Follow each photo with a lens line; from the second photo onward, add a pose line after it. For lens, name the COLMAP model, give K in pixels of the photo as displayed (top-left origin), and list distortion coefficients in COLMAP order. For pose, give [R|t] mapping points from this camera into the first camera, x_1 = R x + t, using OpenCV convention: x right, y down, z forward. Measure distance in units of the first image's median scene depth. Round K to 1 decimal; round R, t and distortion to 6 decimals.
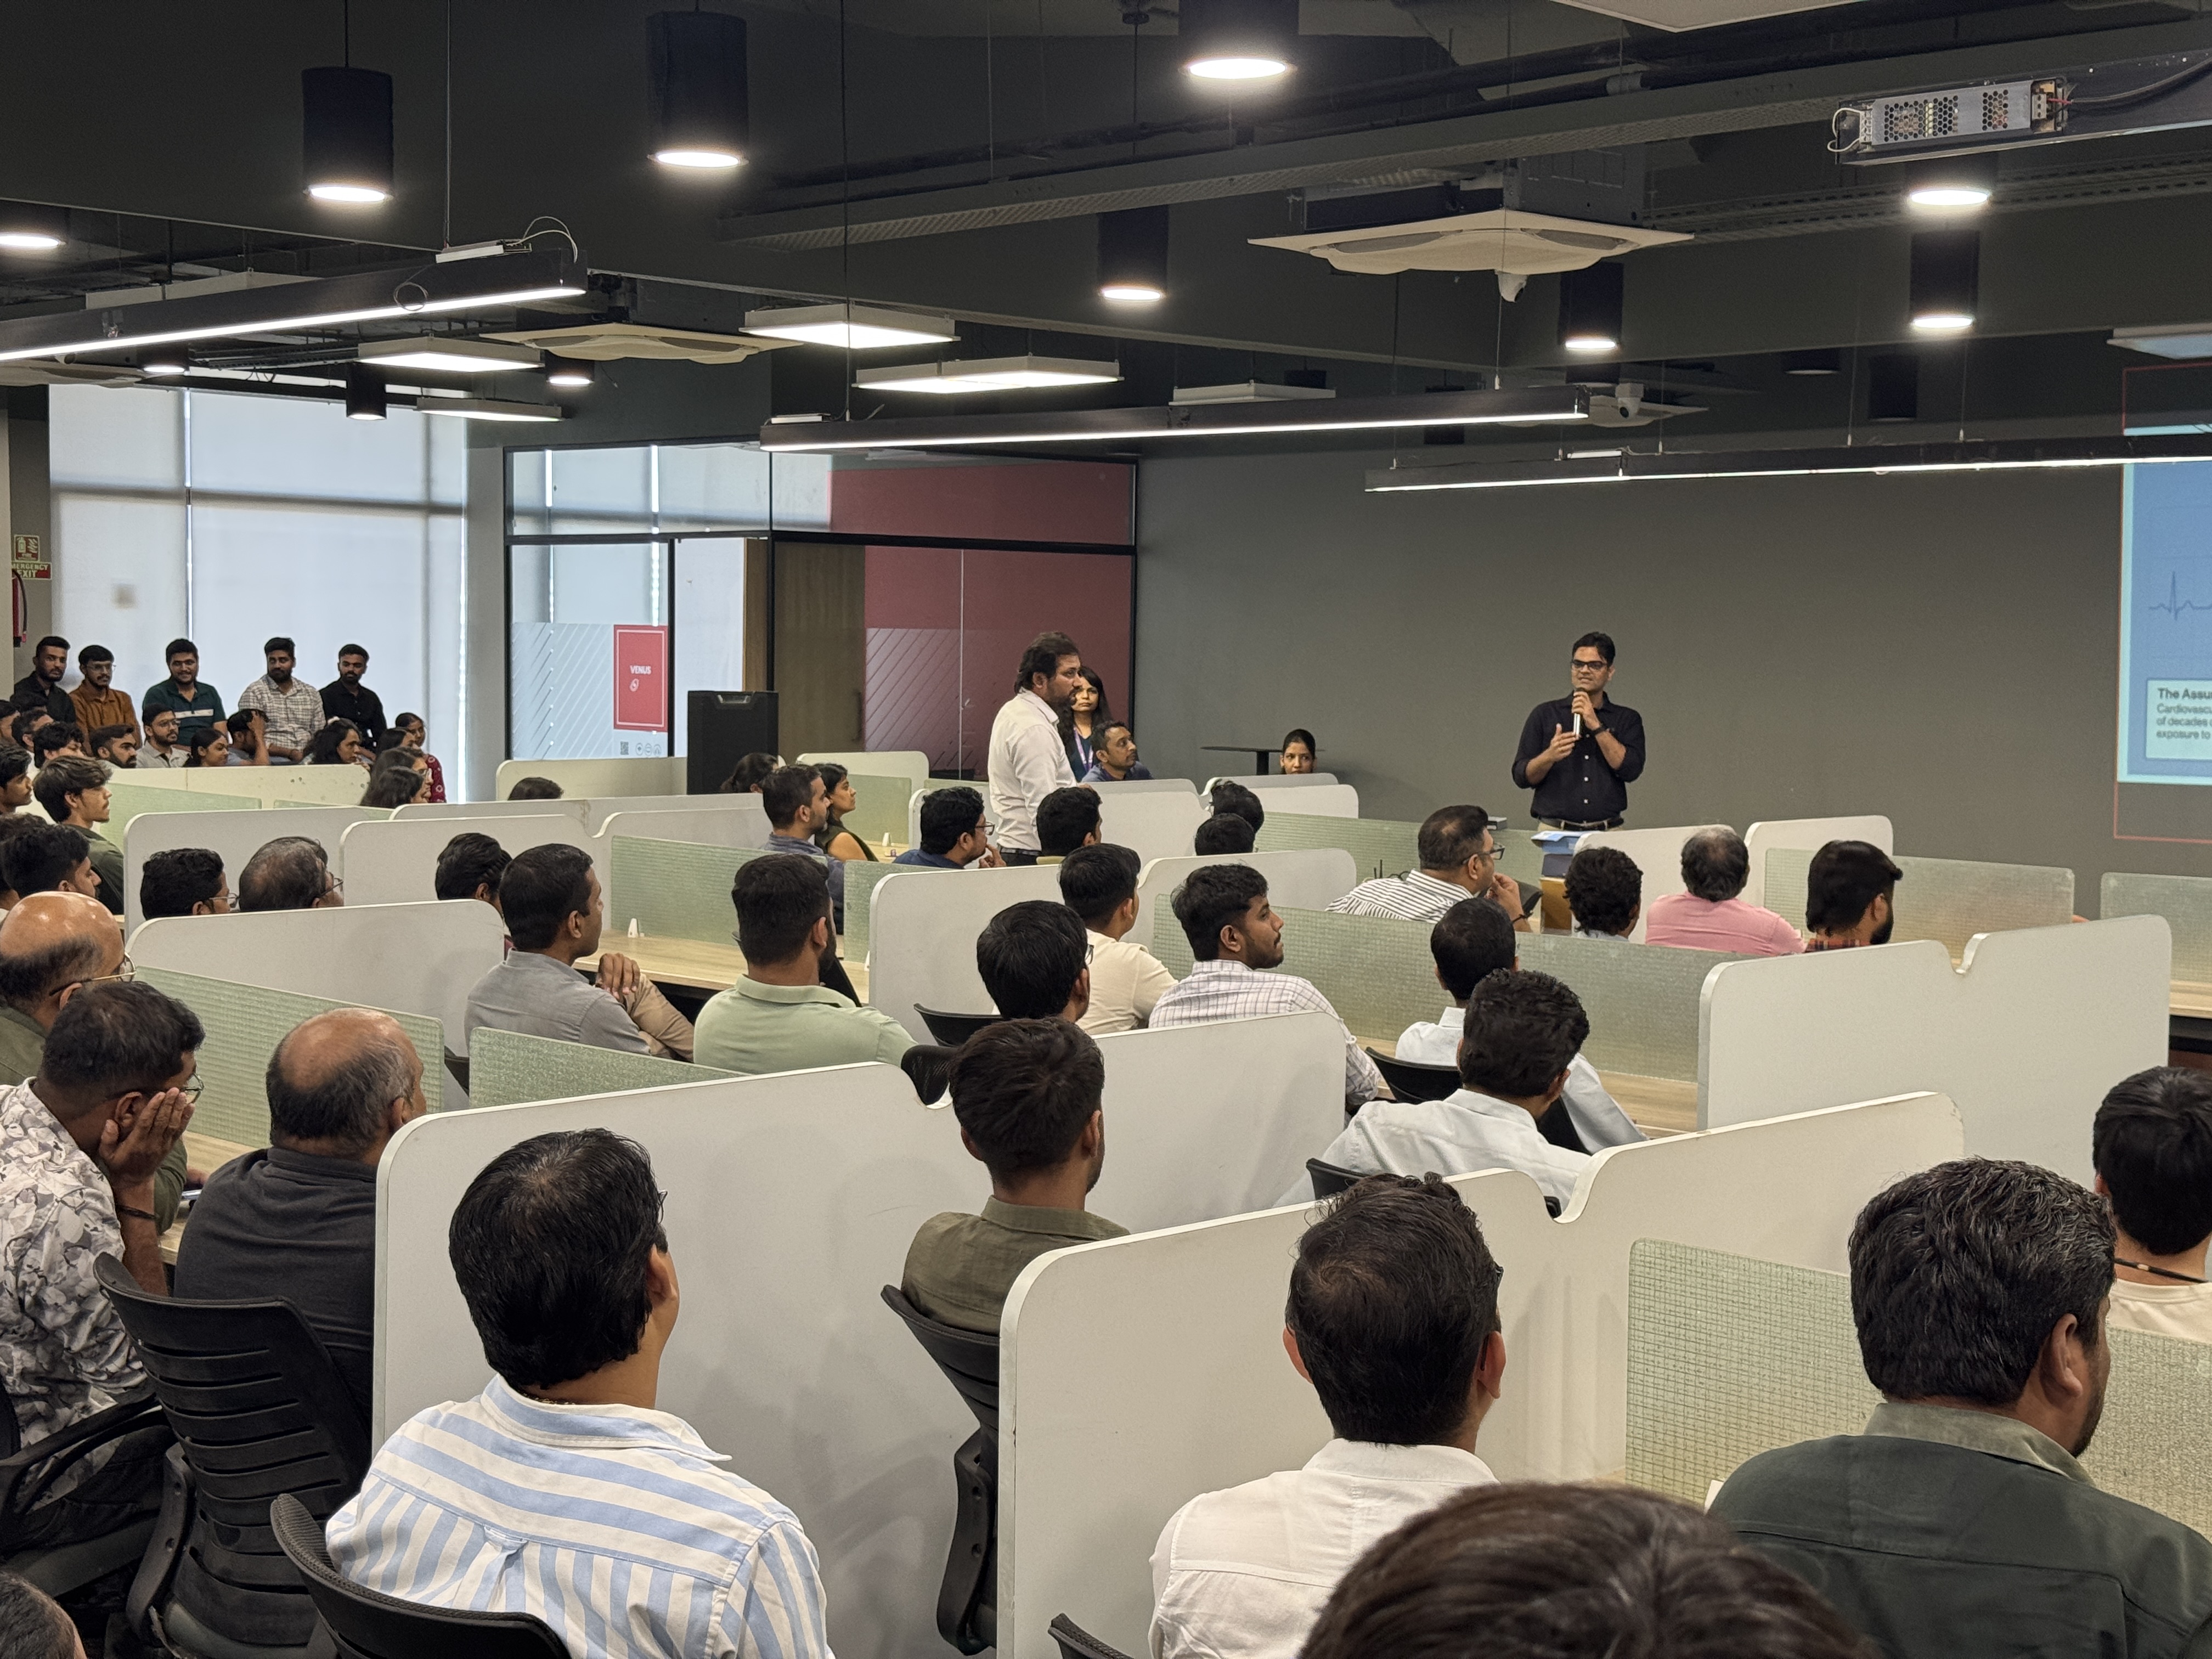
lens RADIAL K [[3087.9, 0, 1121.7], [0, 3087.9, 824.3], [0, 0, 1]] dist [0.102218, 0.000000]
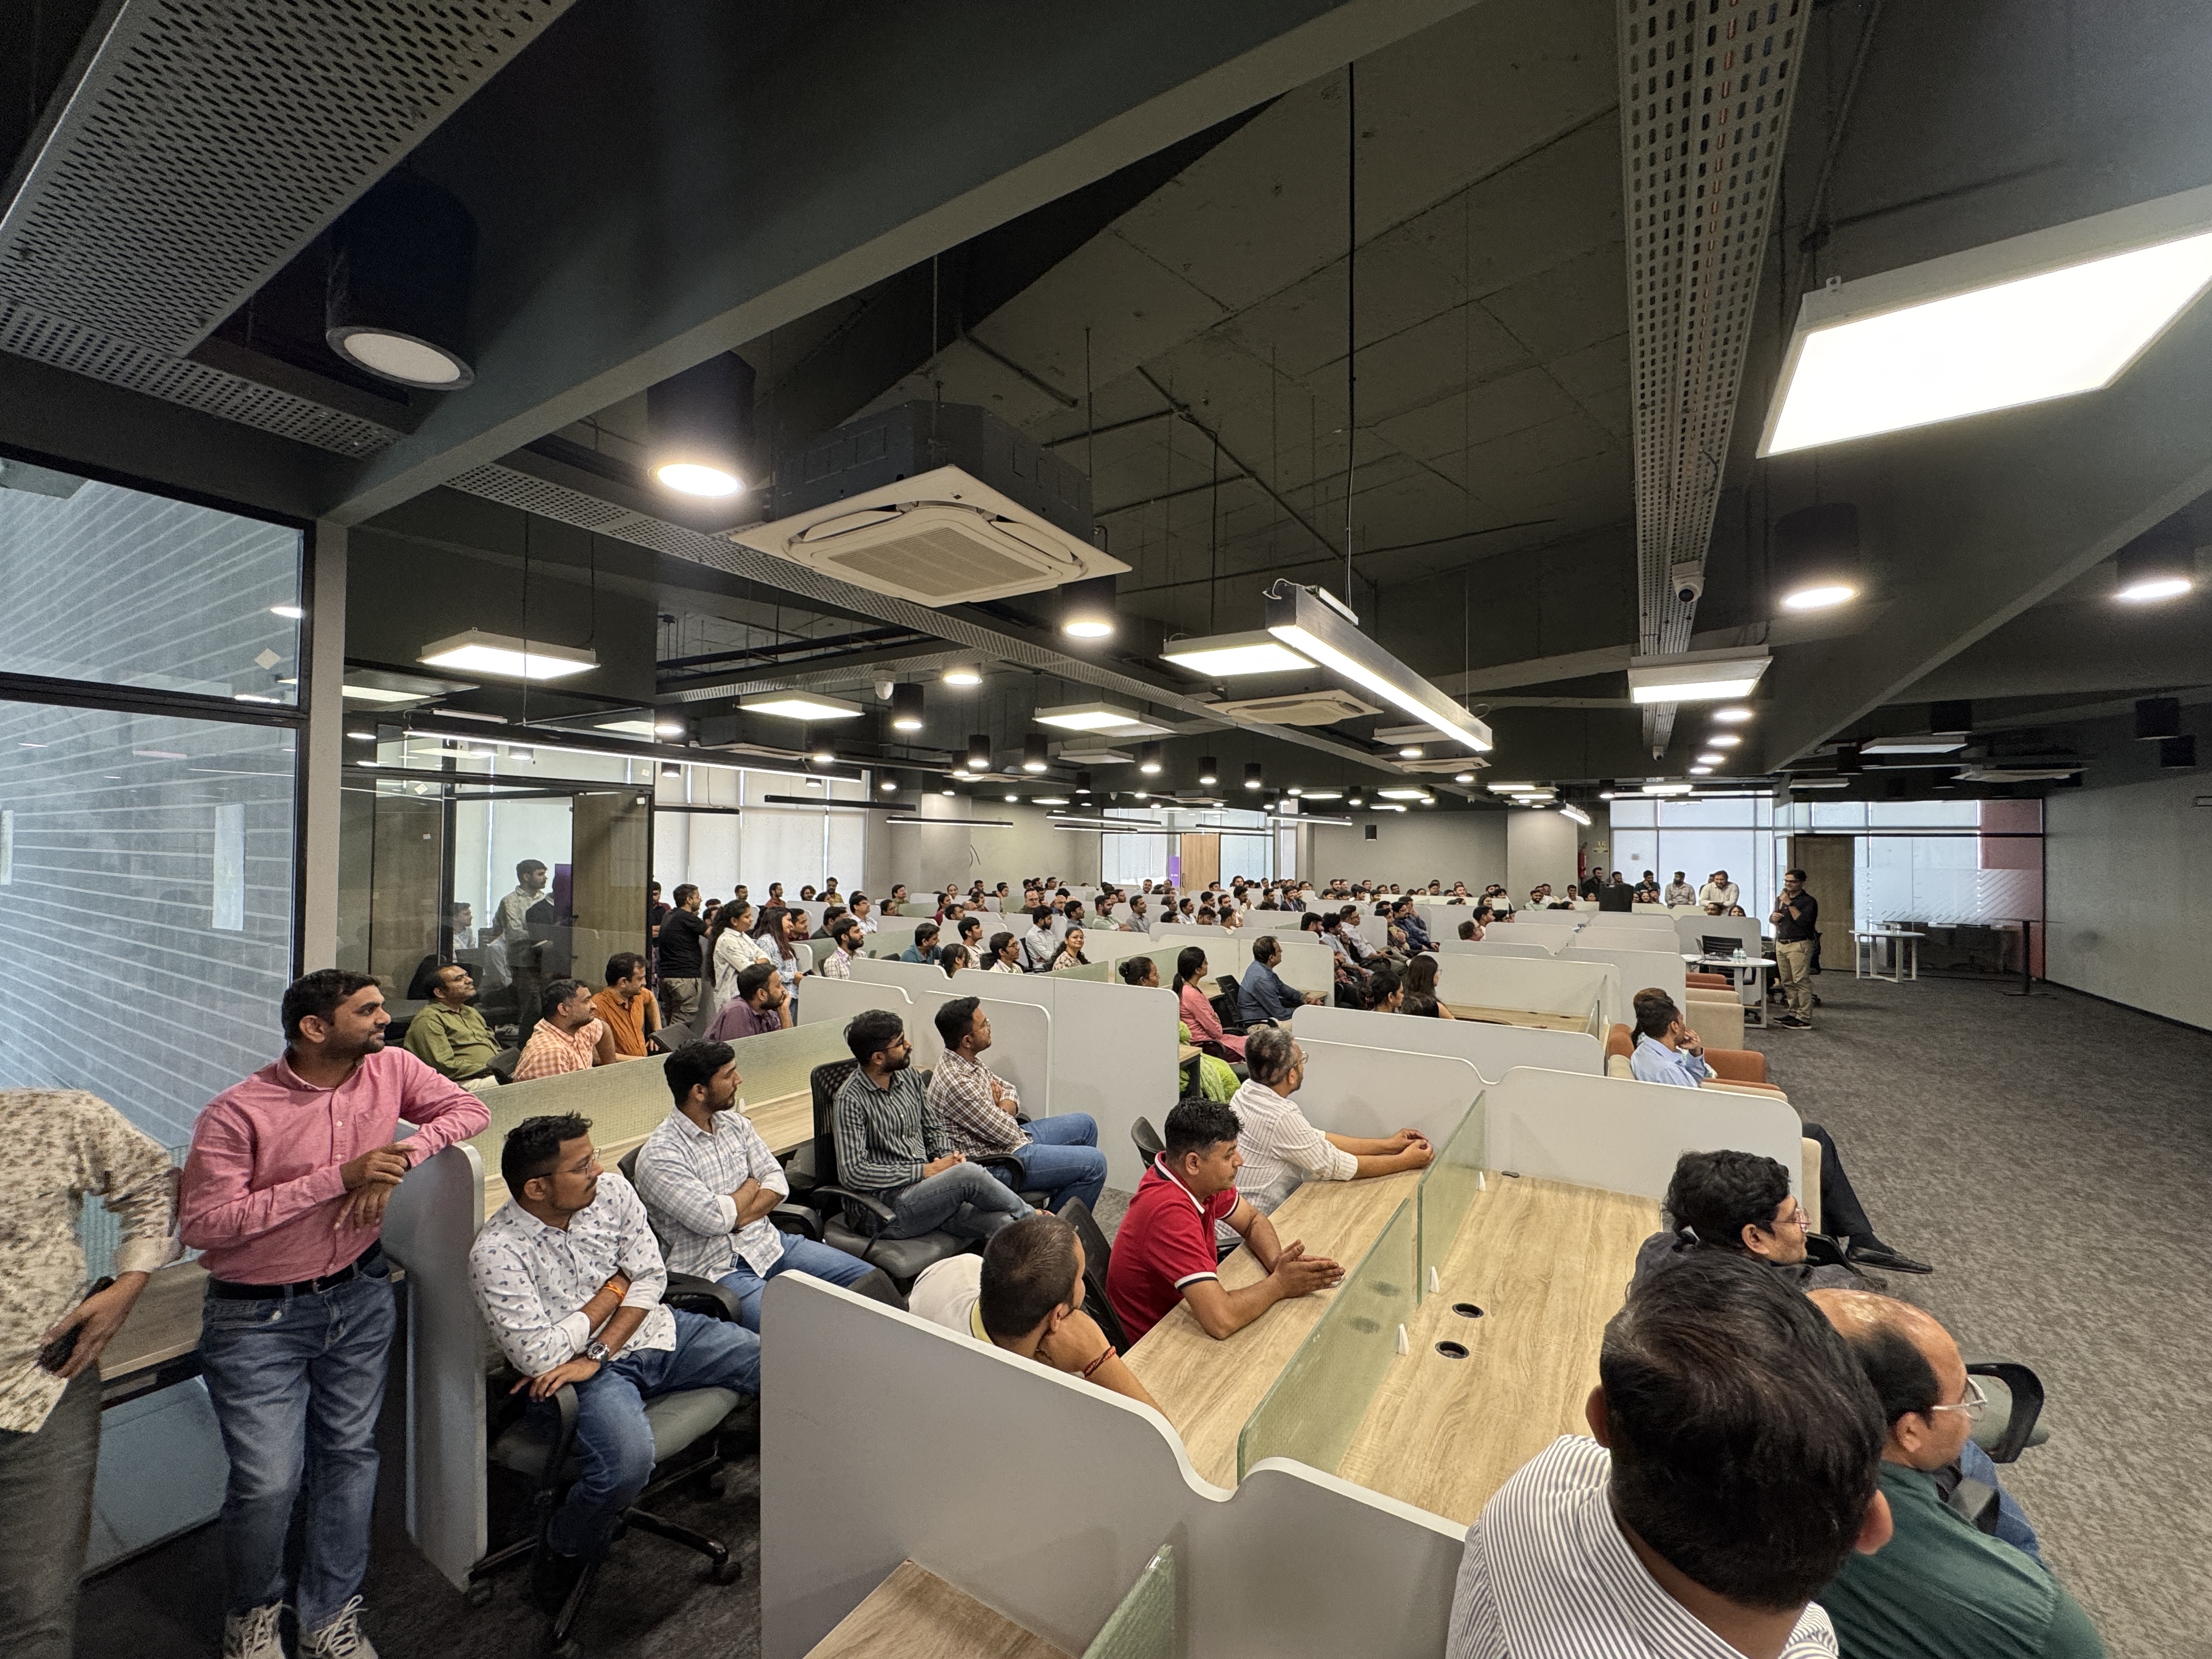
lens RADIAL K [[885.2, 0, 1102.9], [0, 885.2, 823.8], [0, 0, 1]] dist [-0.006527, 0.001051]
pose [[0.218993, -0.042152, -0.974815, 1.094083], [-0.069360, 0.995866, -0.058645, -0.018116], [0.973258, 0.080456, 0.215164, 0.356283]]
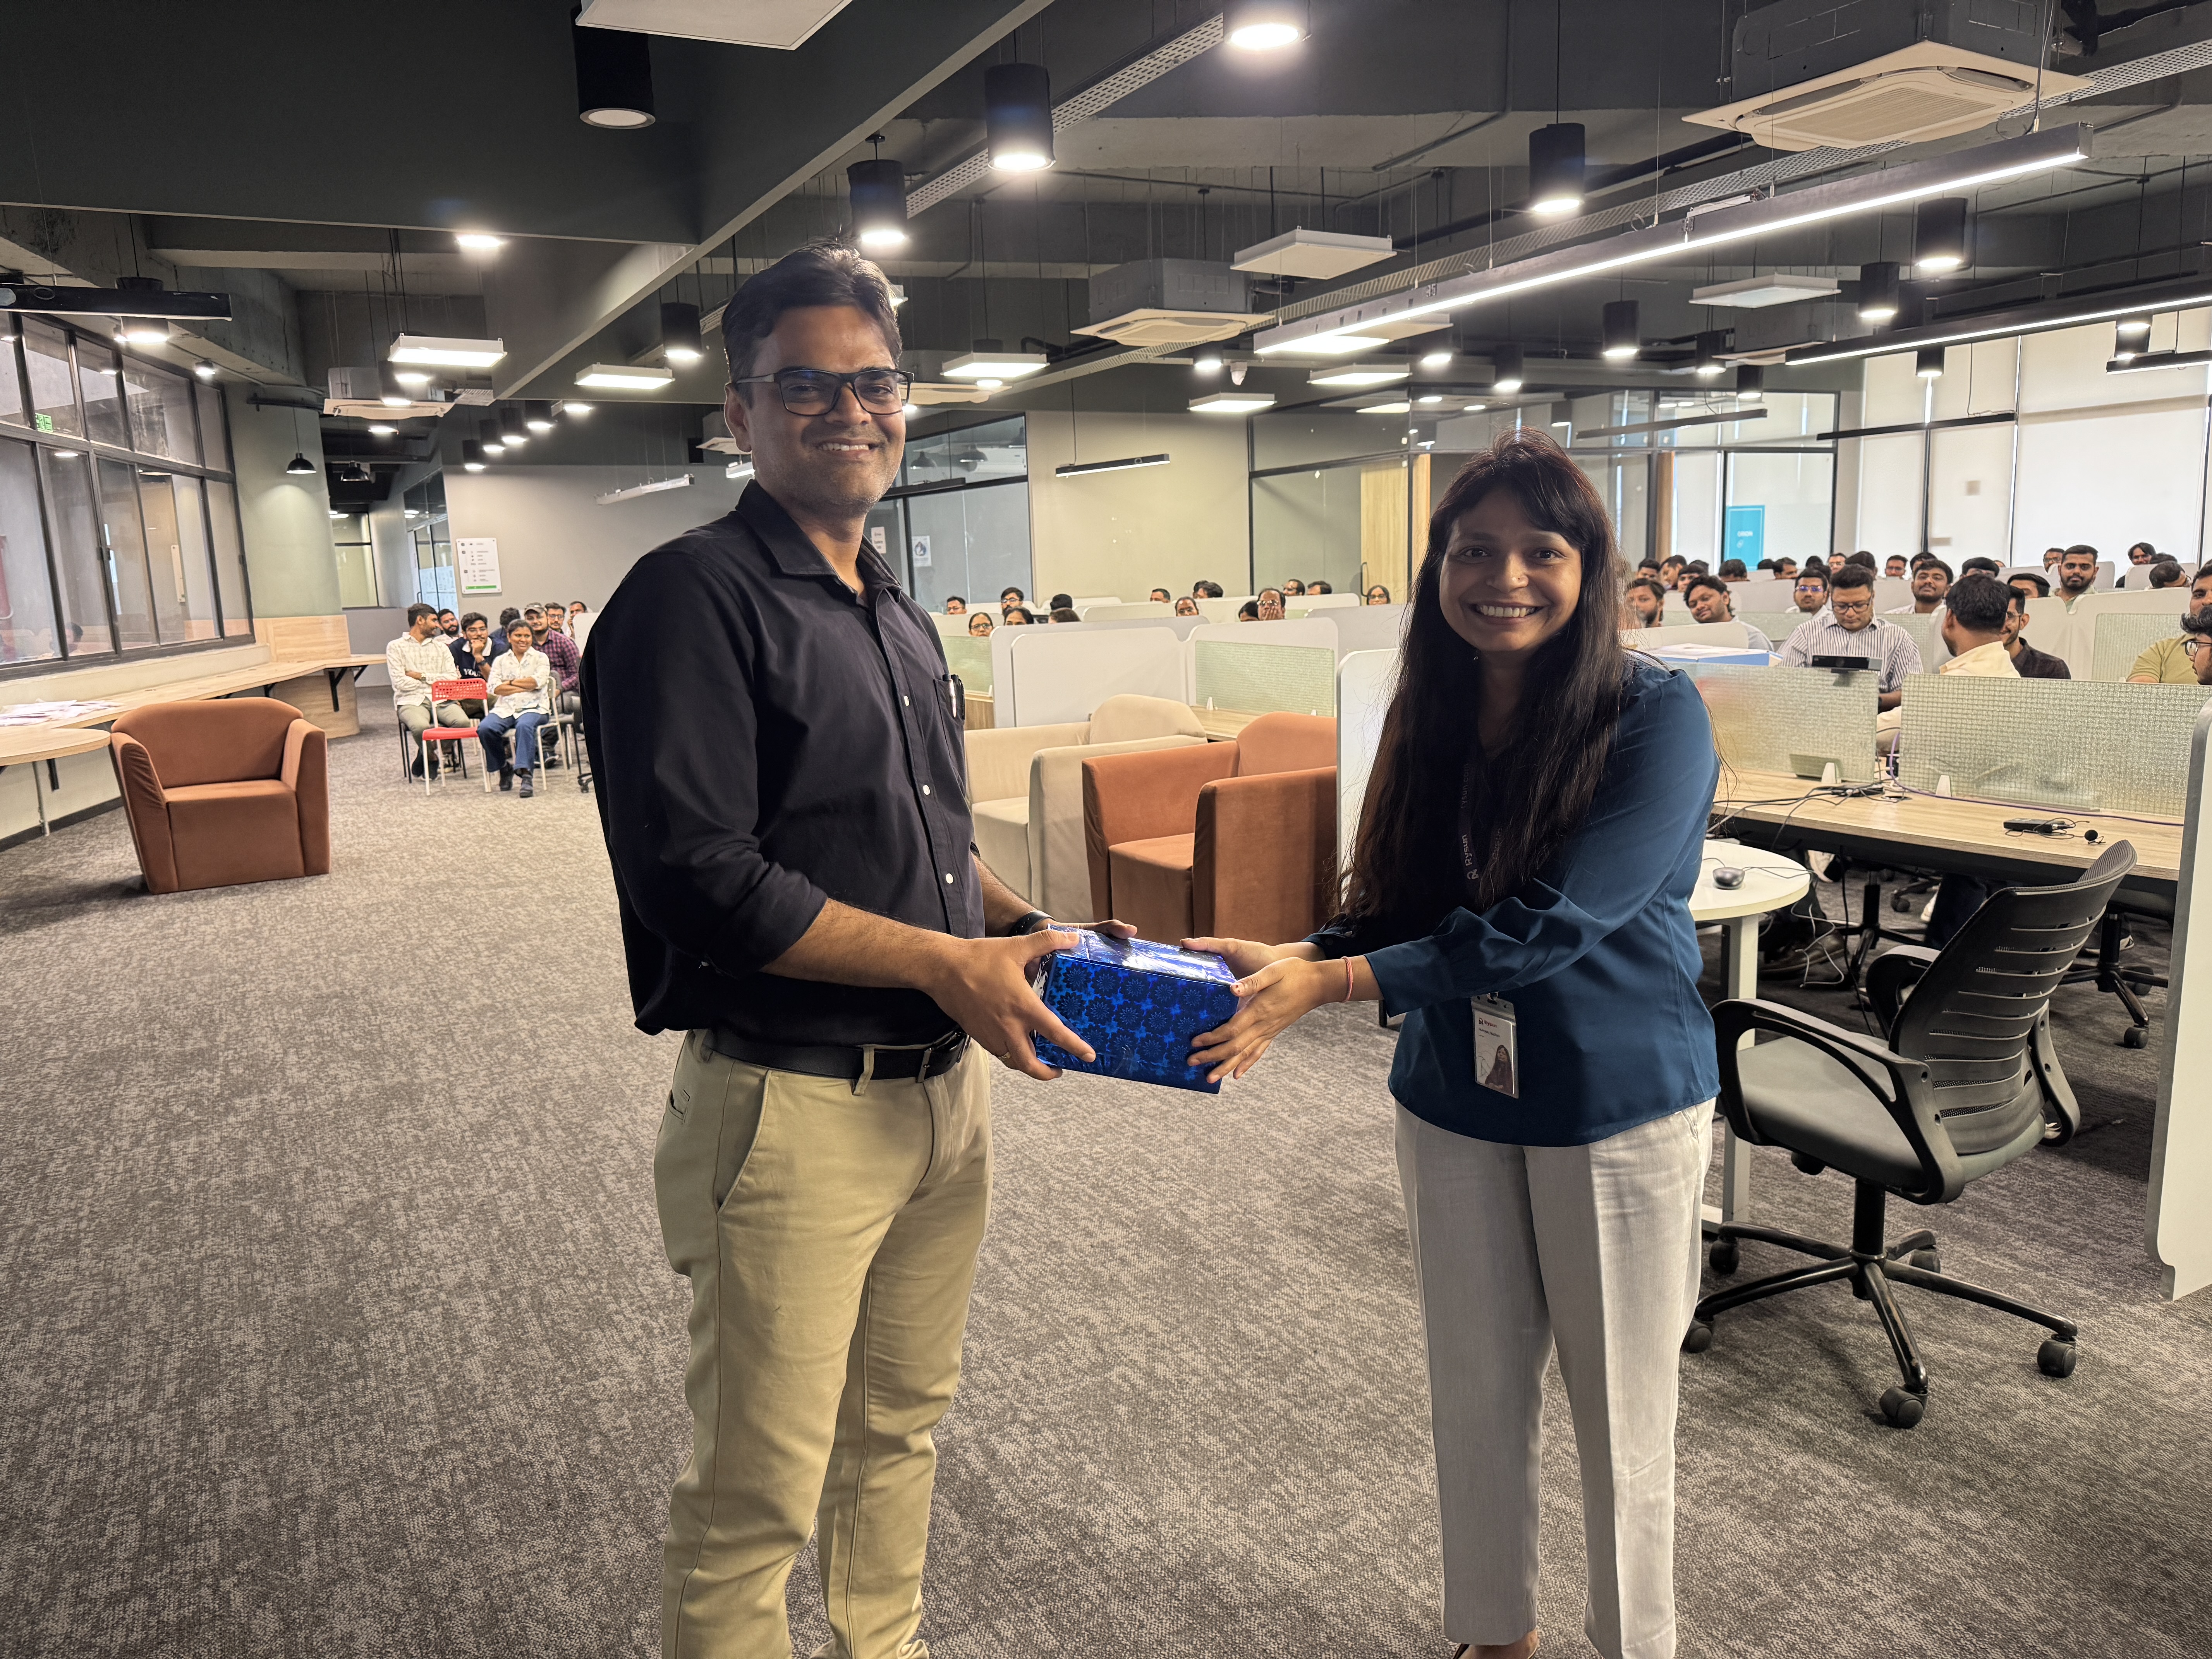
lens RADIAL K [[1555.4, 0, 1102.8], [0, 1555.4, 839.3], [0, 0, 1]] dist [0.054637, -0.068868]
pose [[-0.958150, -0.032277, 0.284443, 0.229573], [0.037807, 0.970652, 0.237497, -0.067019], [-0.283760, 0.238312, -0.928810, 1.687900]]
